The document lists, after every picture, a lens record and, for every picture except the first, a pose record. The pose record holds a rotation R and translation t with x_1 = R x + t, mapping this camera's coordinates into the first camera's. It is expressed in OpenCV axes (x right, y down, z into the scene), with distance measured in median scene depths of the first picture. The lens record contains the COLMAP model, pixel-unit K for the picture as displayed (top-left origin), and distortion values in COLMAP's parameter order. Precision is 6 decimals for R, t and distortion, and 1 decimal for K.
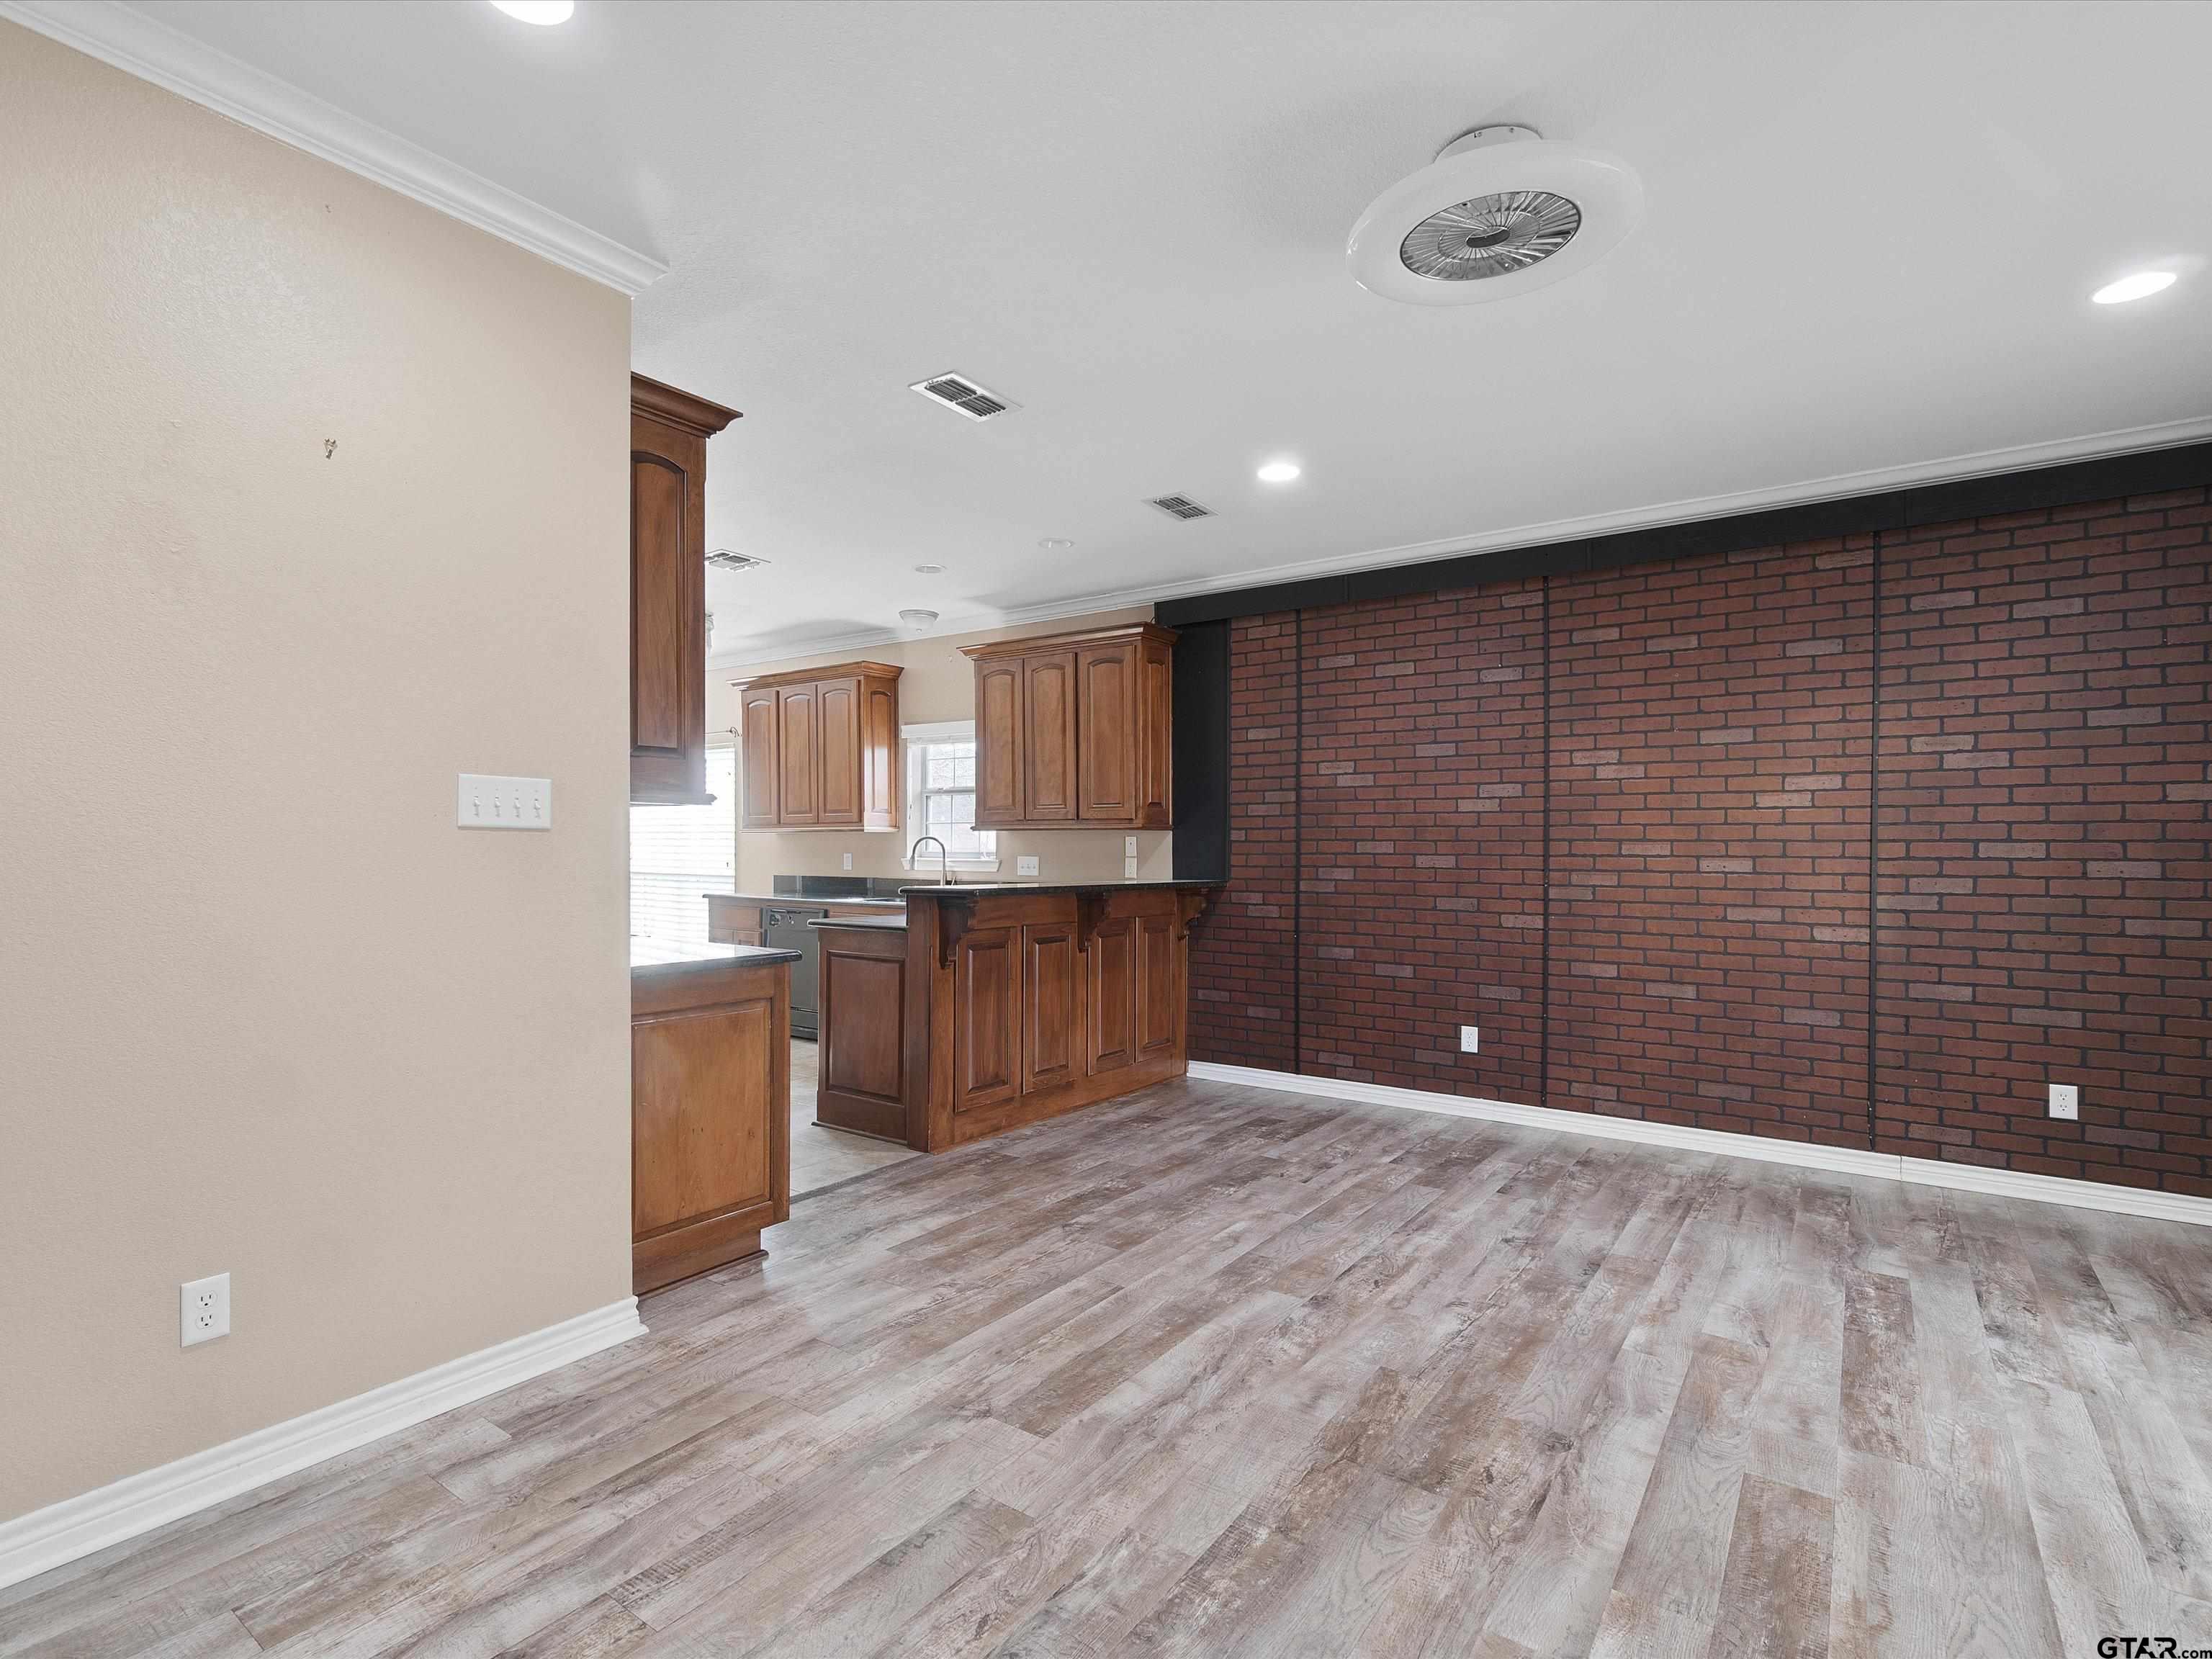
lens RADIAL K [[1081.9, 0, 1104.9], [0, 1081.9, 844.1], [0, 0, 1]] dist [0.010985, -0.000584]
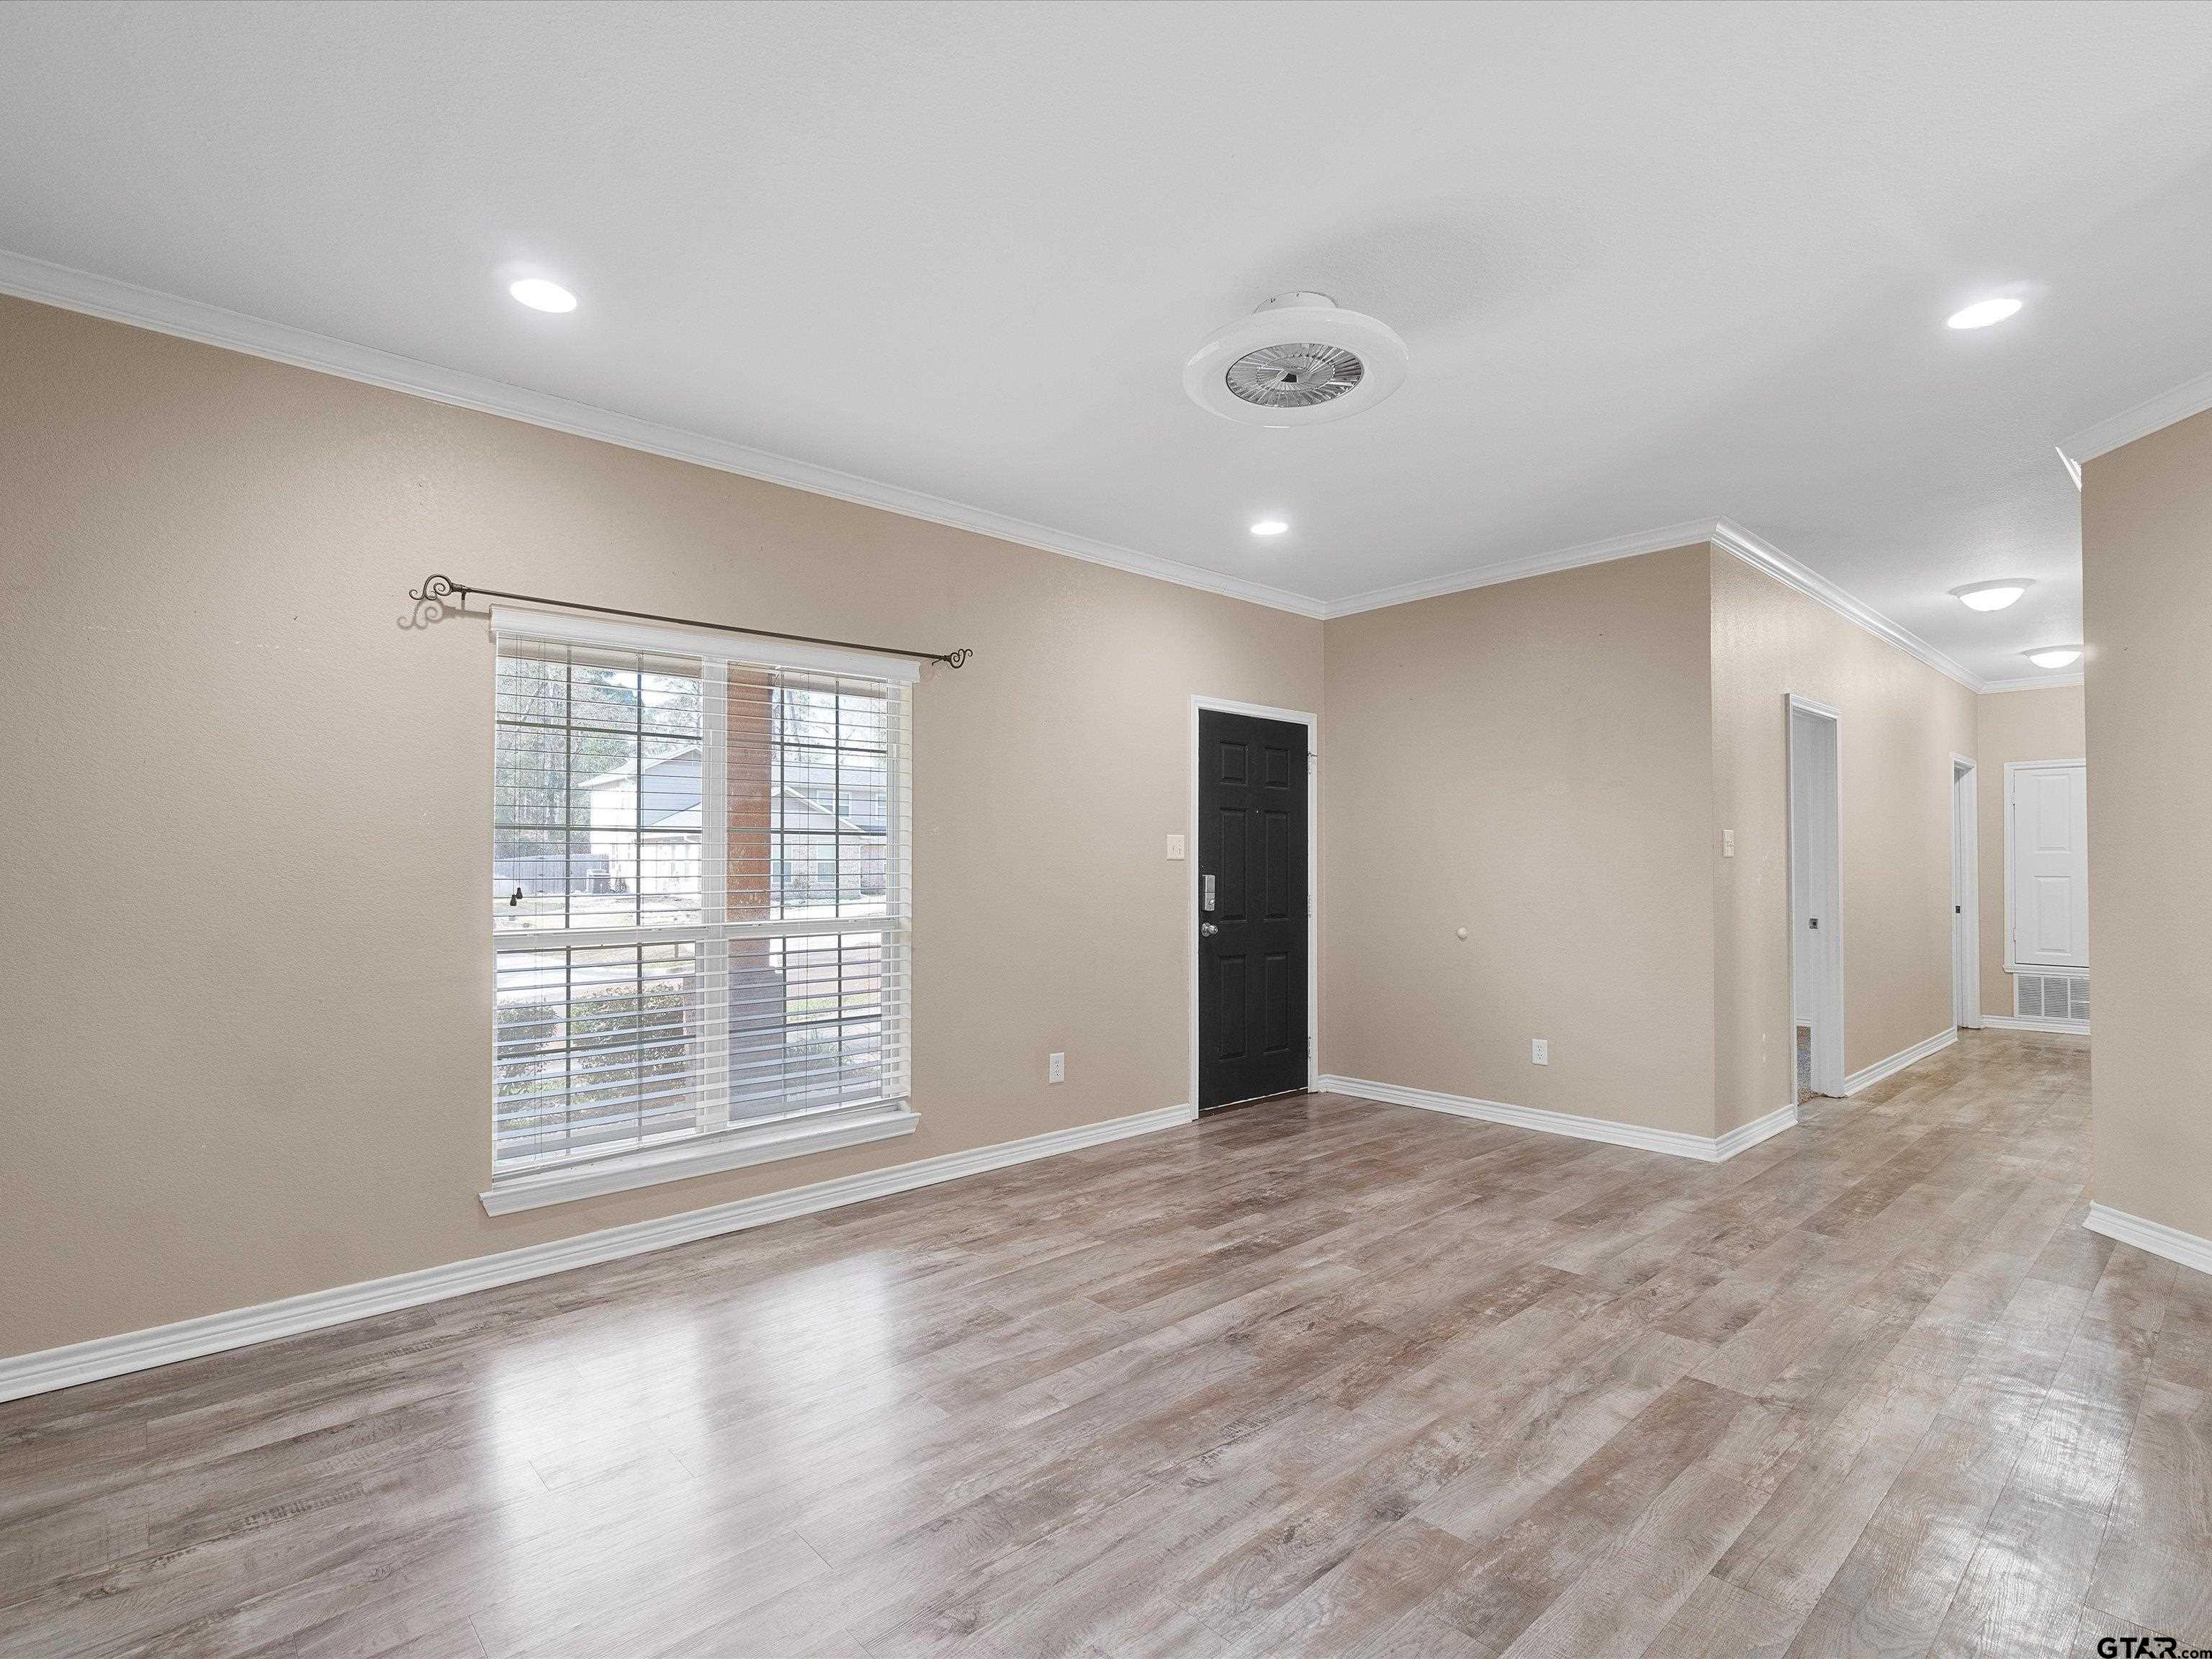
lens RADIAL K [[1081.9, 0, 1104.9], [0, 1081.9, 844.1], [0, 0, 1]] dist [0.010985, -0.000584]
pose [[-0.976575, -0.001957, 0.215170, 0.268299], [-0.006261, 0.999794, -0.019324, 0.006393], [-0.215088, -0.020219, -0.976385, 2.036799]]
